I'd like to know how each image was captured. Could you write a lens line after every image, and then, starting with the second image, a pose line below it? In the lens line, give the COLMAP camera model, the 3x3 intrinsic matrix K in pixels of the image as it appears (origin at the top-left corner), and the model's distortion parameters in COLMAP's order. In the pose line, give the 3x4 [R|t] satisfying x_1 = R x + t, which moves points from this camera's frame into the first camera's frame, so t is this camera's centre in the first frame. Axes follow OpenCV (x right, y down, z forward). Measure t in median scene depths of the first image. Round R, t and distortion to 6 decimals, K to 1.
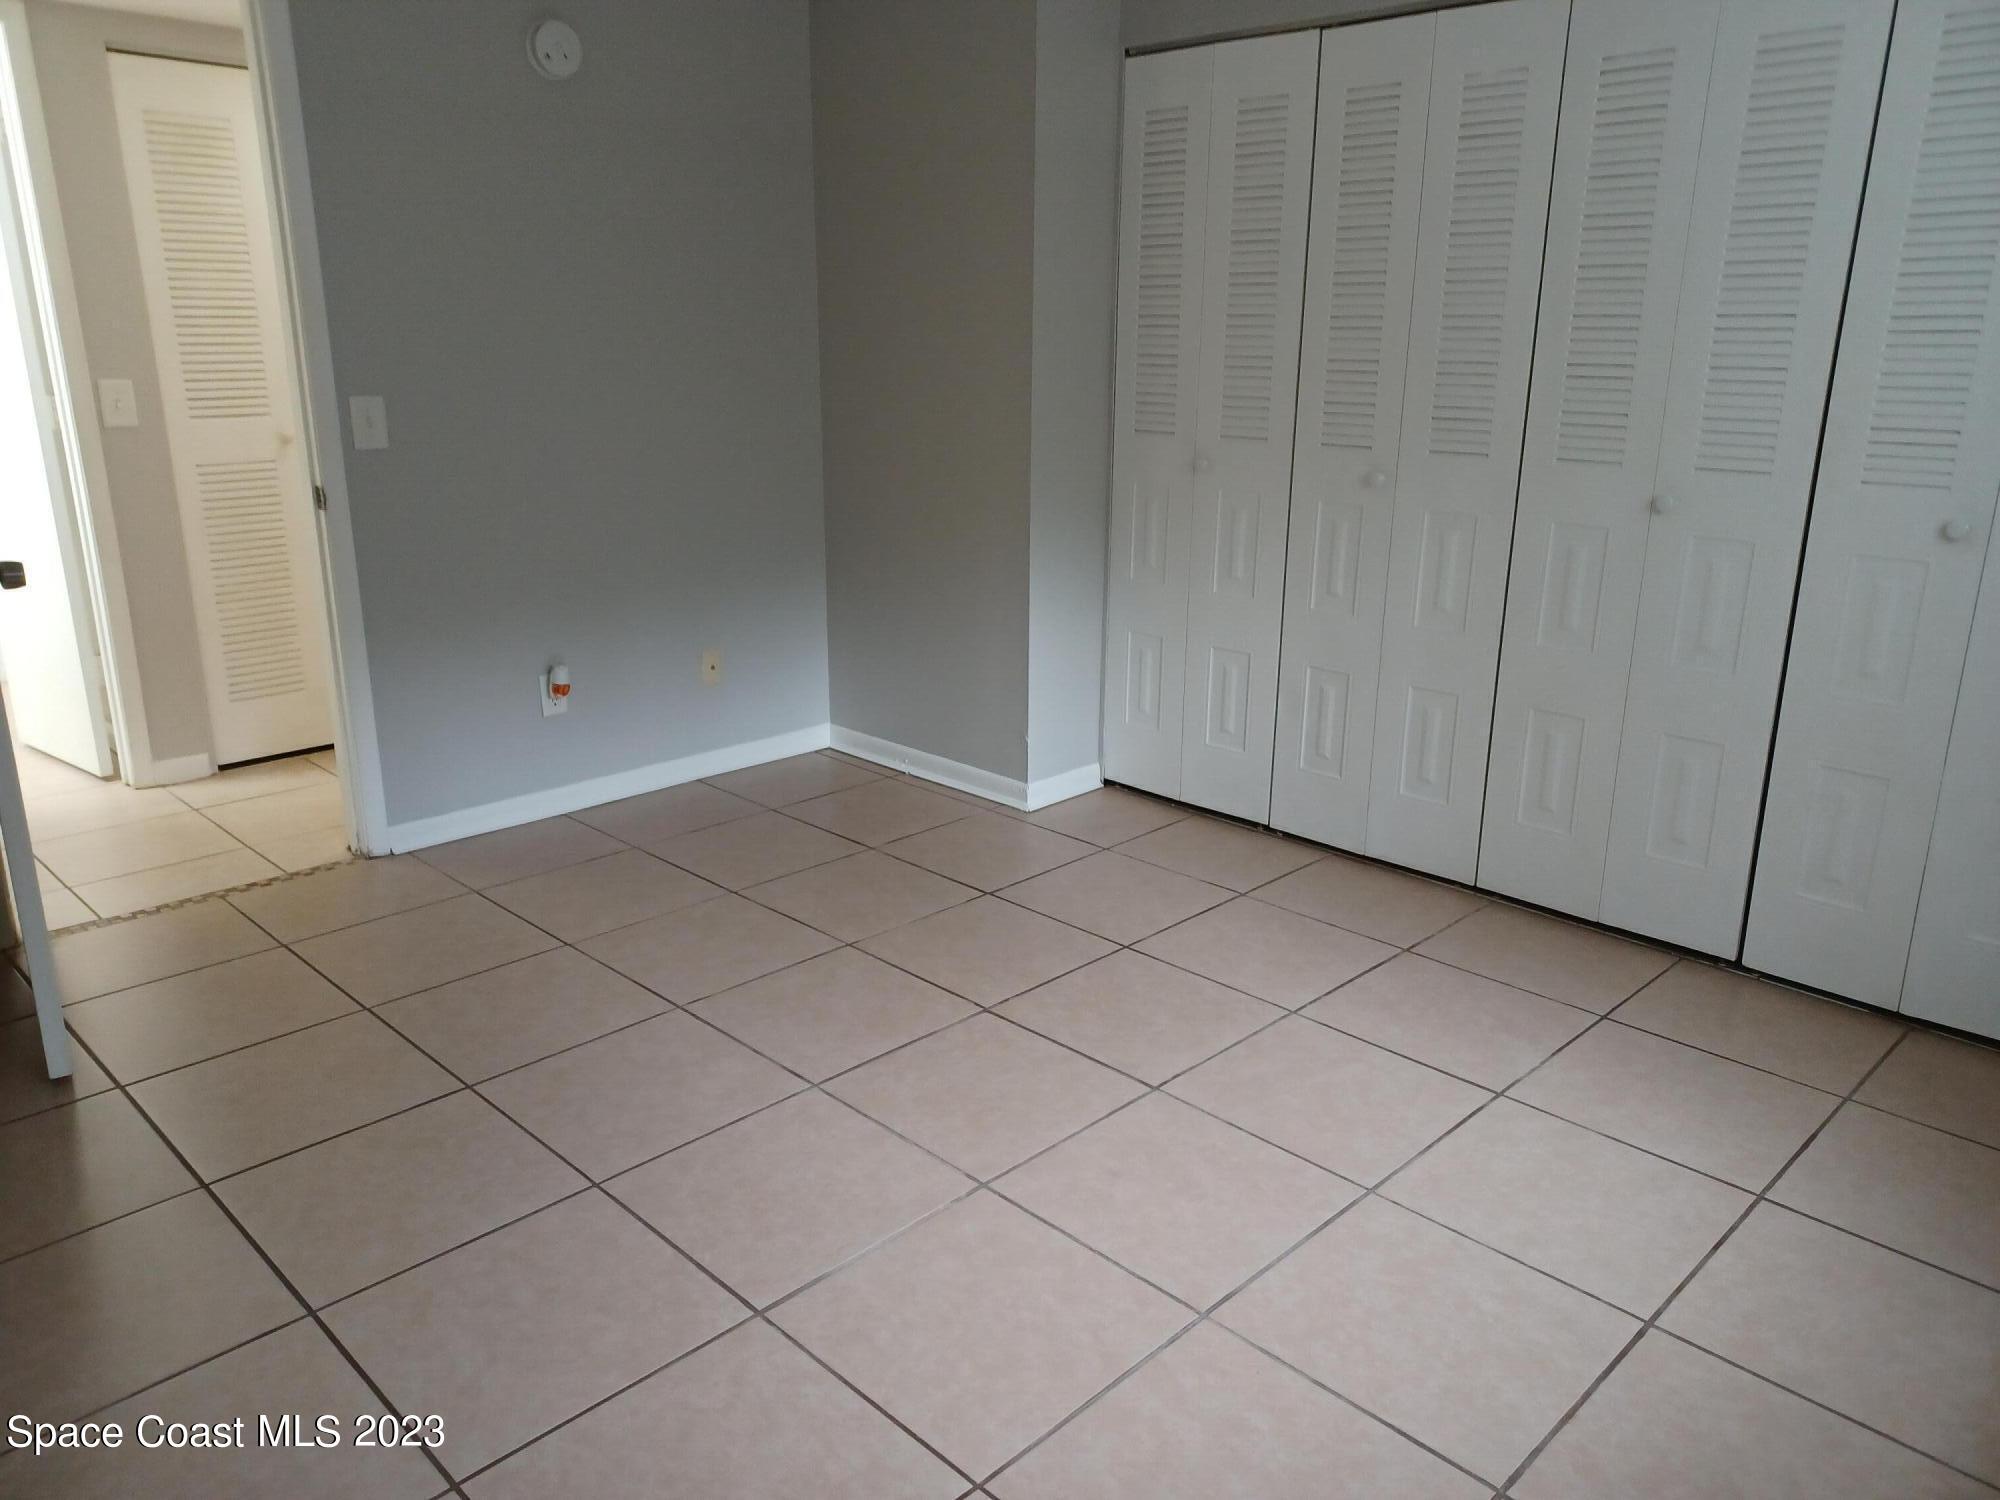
lens RADIAL K [[1445.9, 0, 997.1], [0, 1445.9, 737.9], [0, 0, 1]] dist [0.082514, -0.078134]
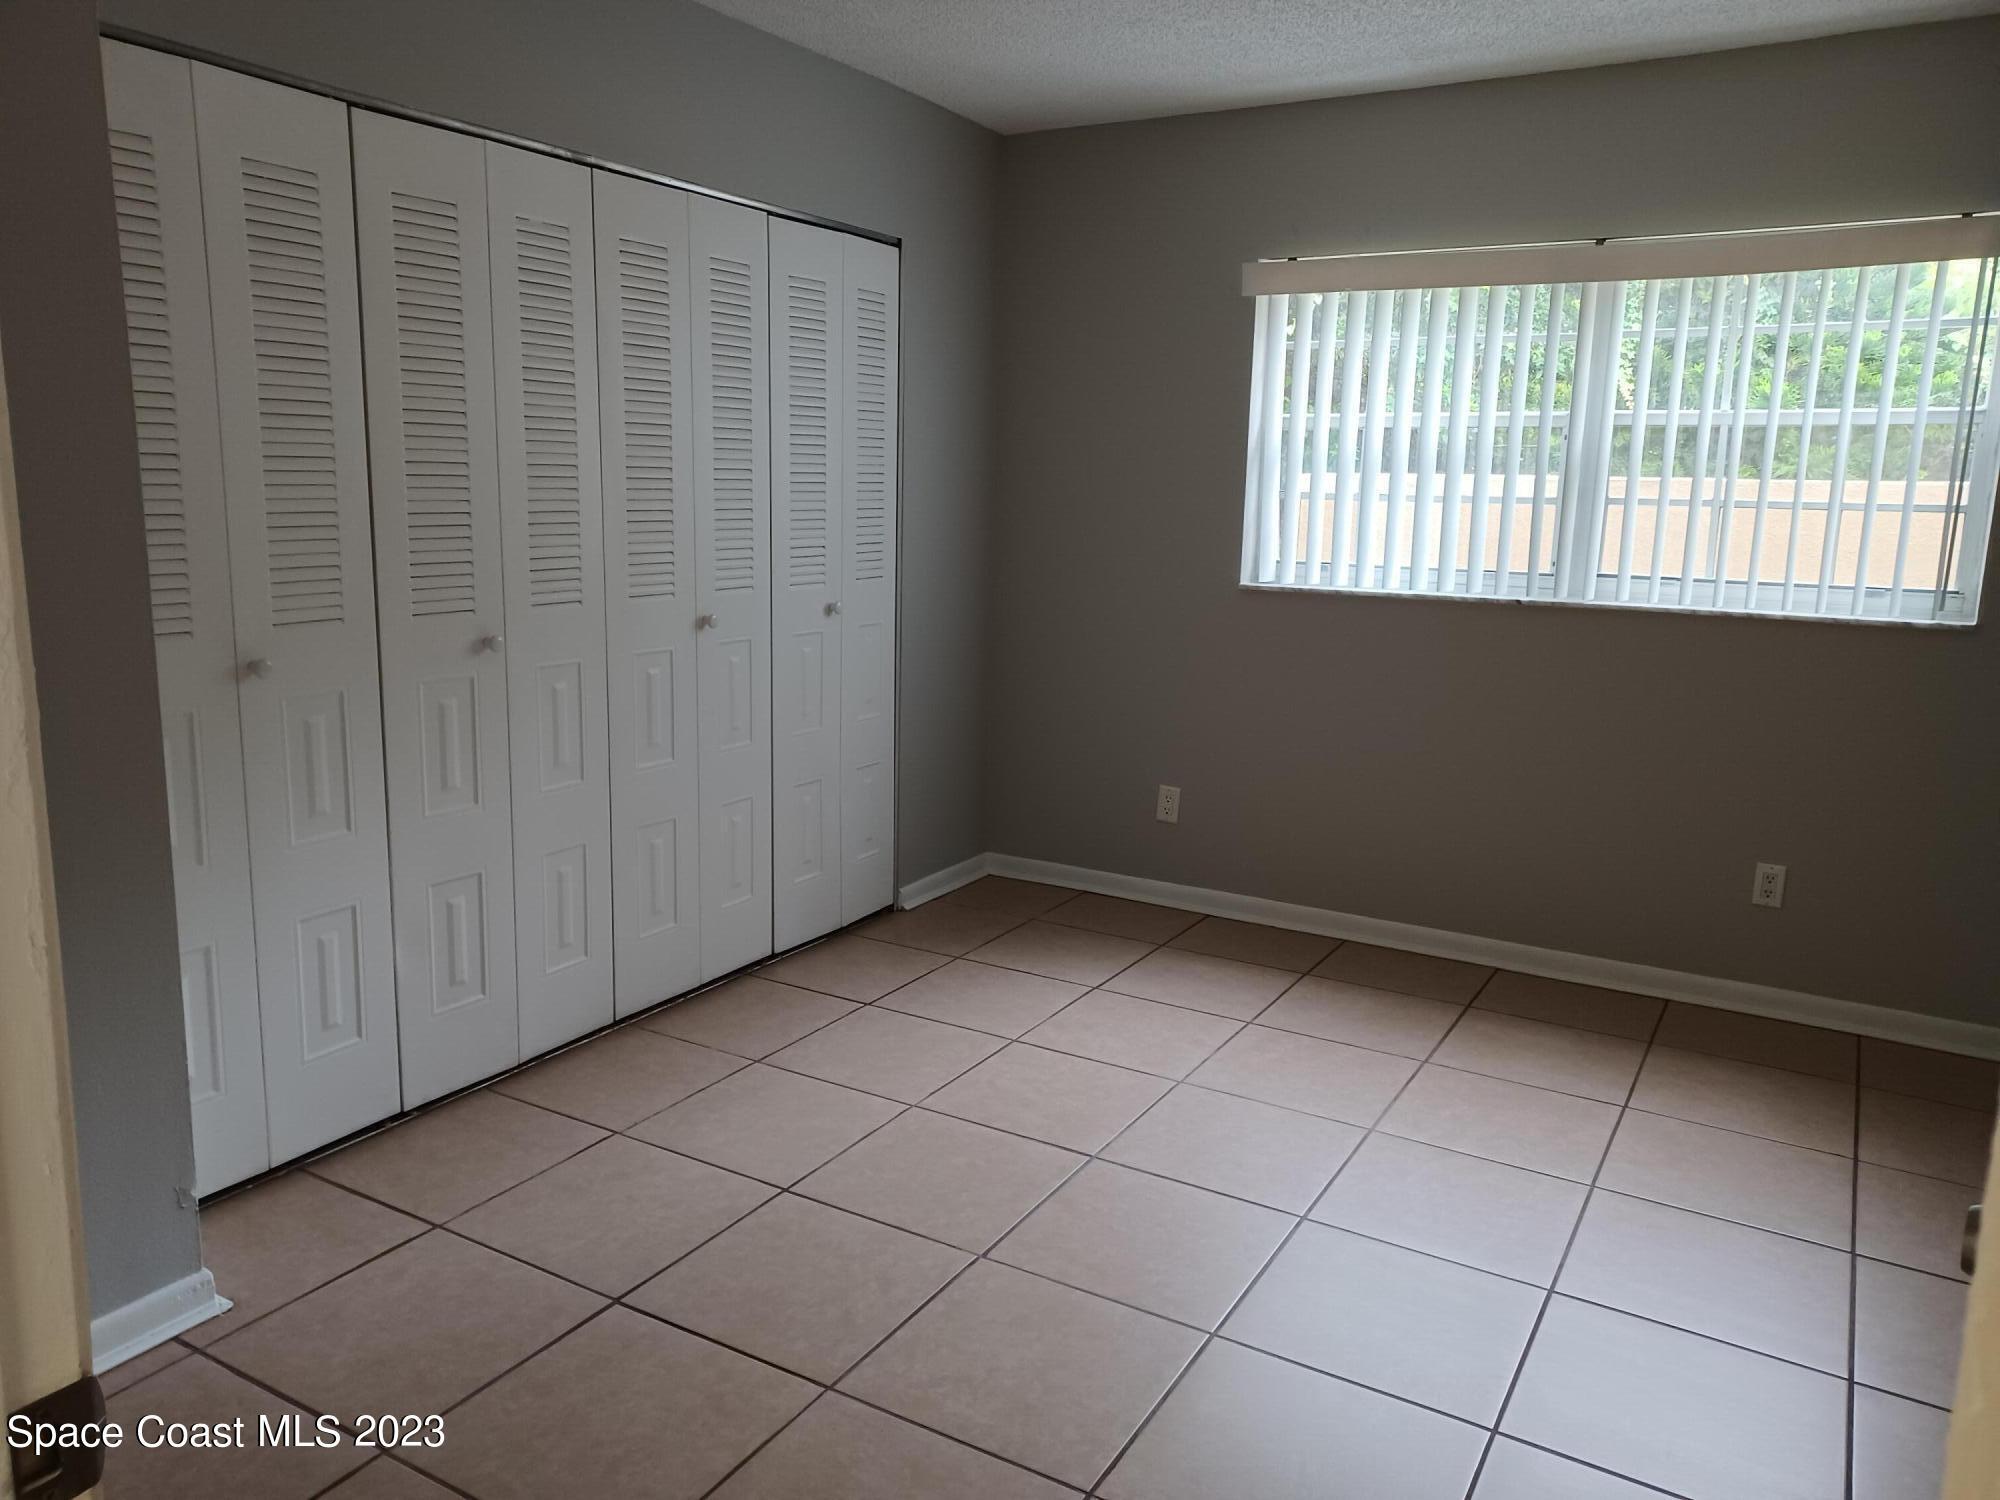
lens RADIAL K [[1445.9, 0, 997.1], [0, 1445.9, 737.9], [0, 0, 1]] dist [0.082514, -0.078134]
pose [[-0.236668, -0.186562, 0.953511, -0.692907], [0.253812, 0.935442, 0.246025, -0.275923], [-0.937853, 0.300239, -0.174038, 0.929326]]
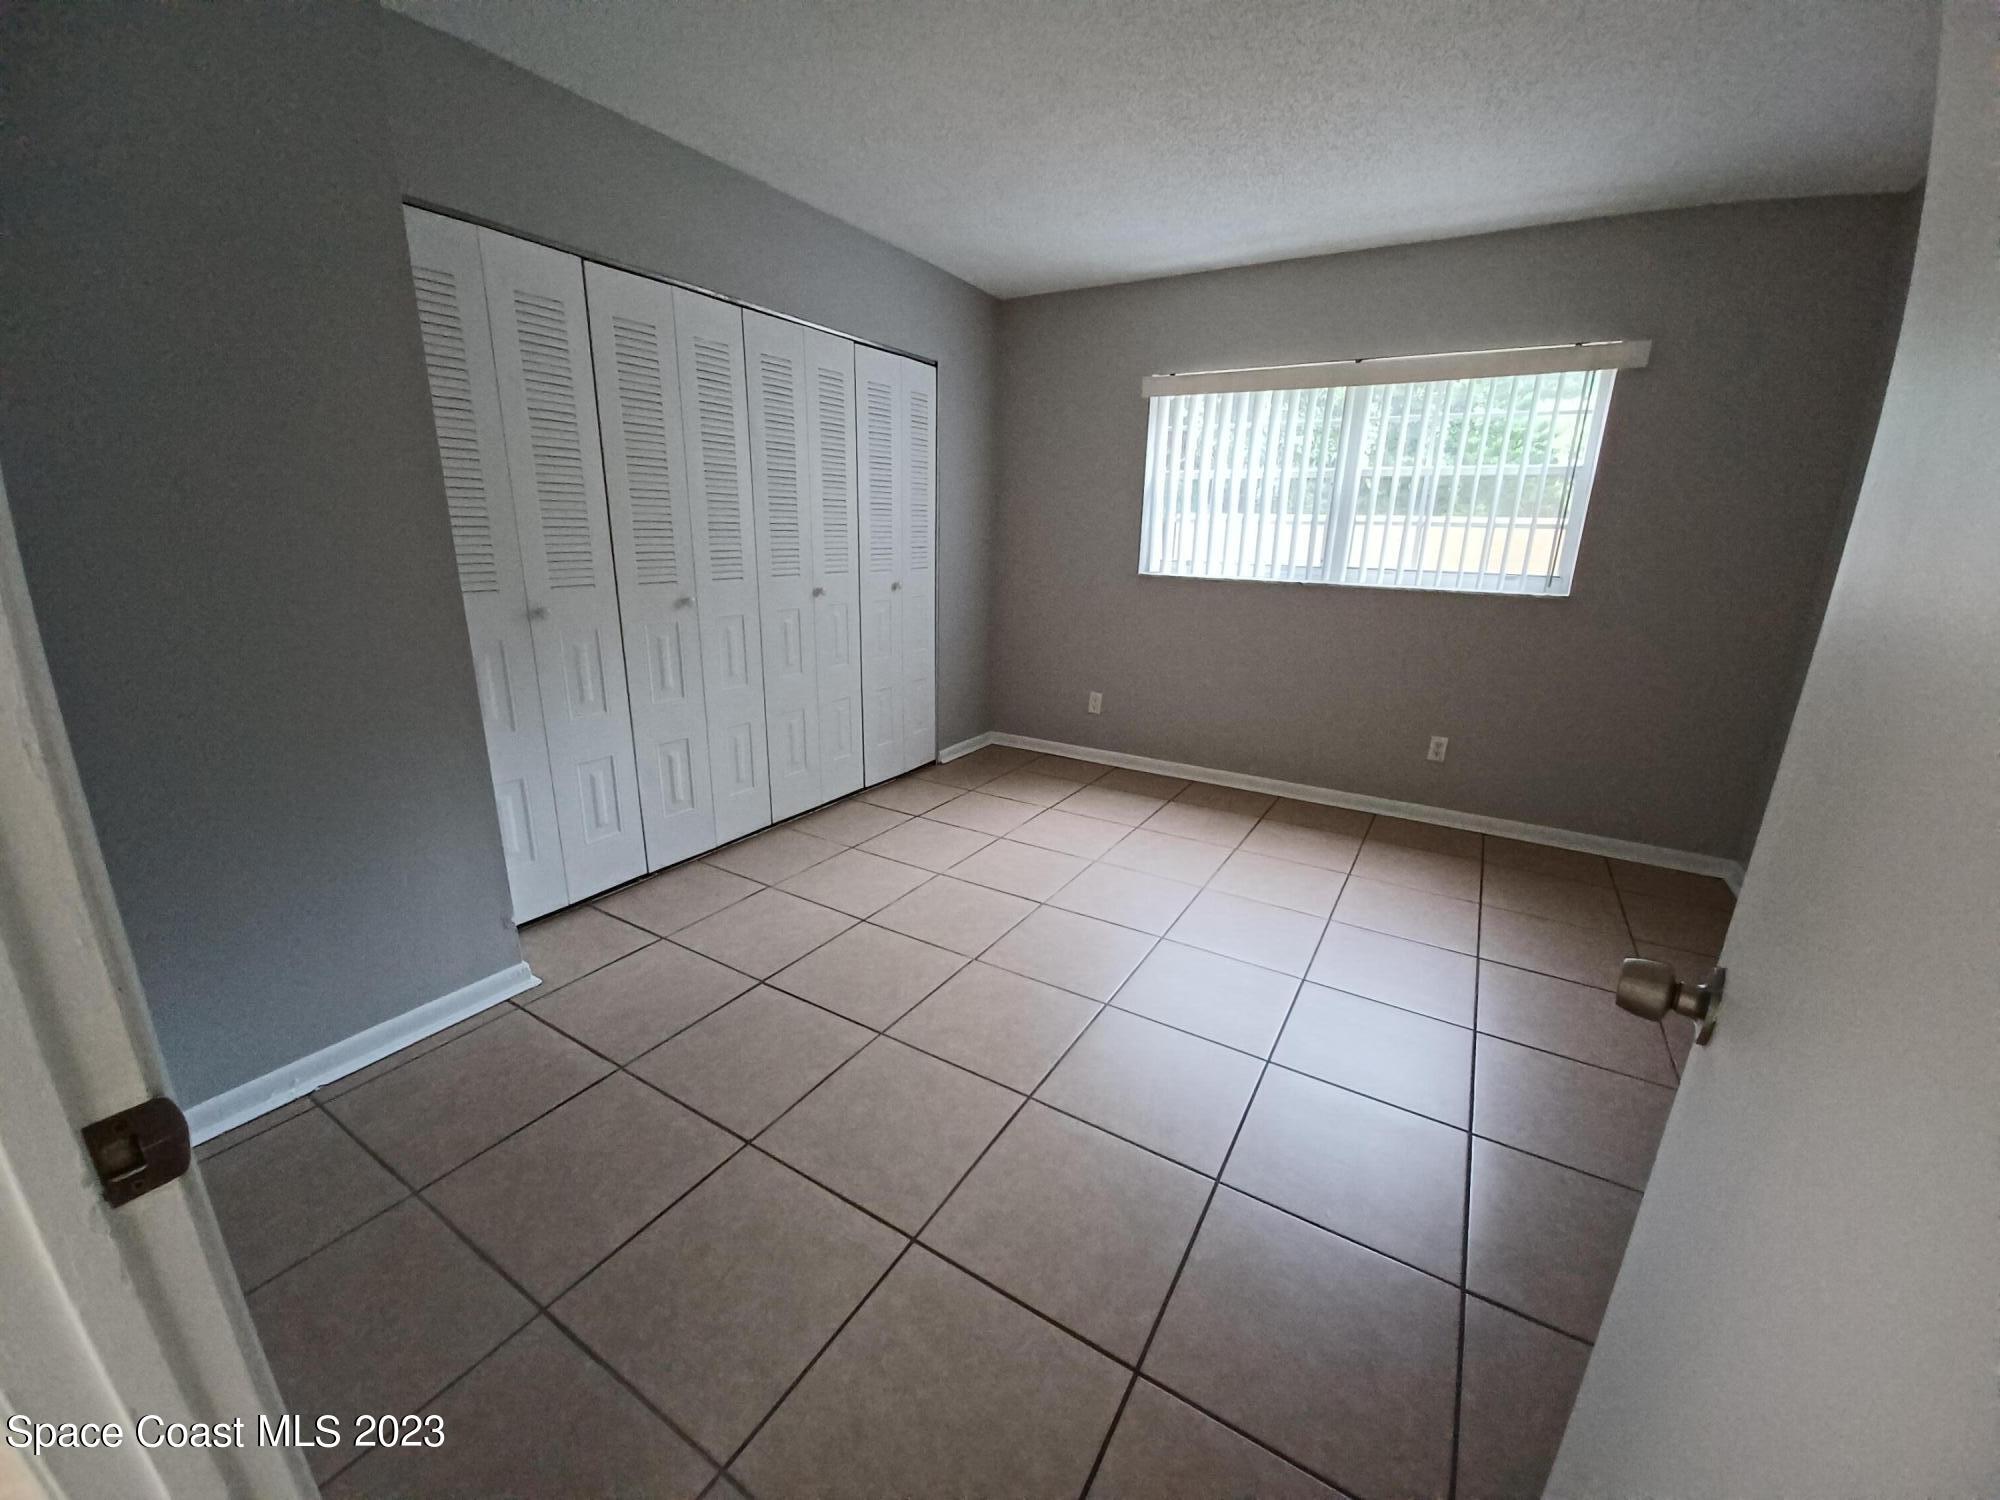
lens RADIAL K [[791.5, 0, 1000.0], [0, 791.5, 750.0], [0, 0, 1]] dist [0.016183, 0.000044]
pose [[-0.225370, -0.278876, 0.933508, -0.633124], [0.253320, 0.908430, 0.332541, -0.239471], [-0.940764, 0.311421, -0.134088, 0.900571]]
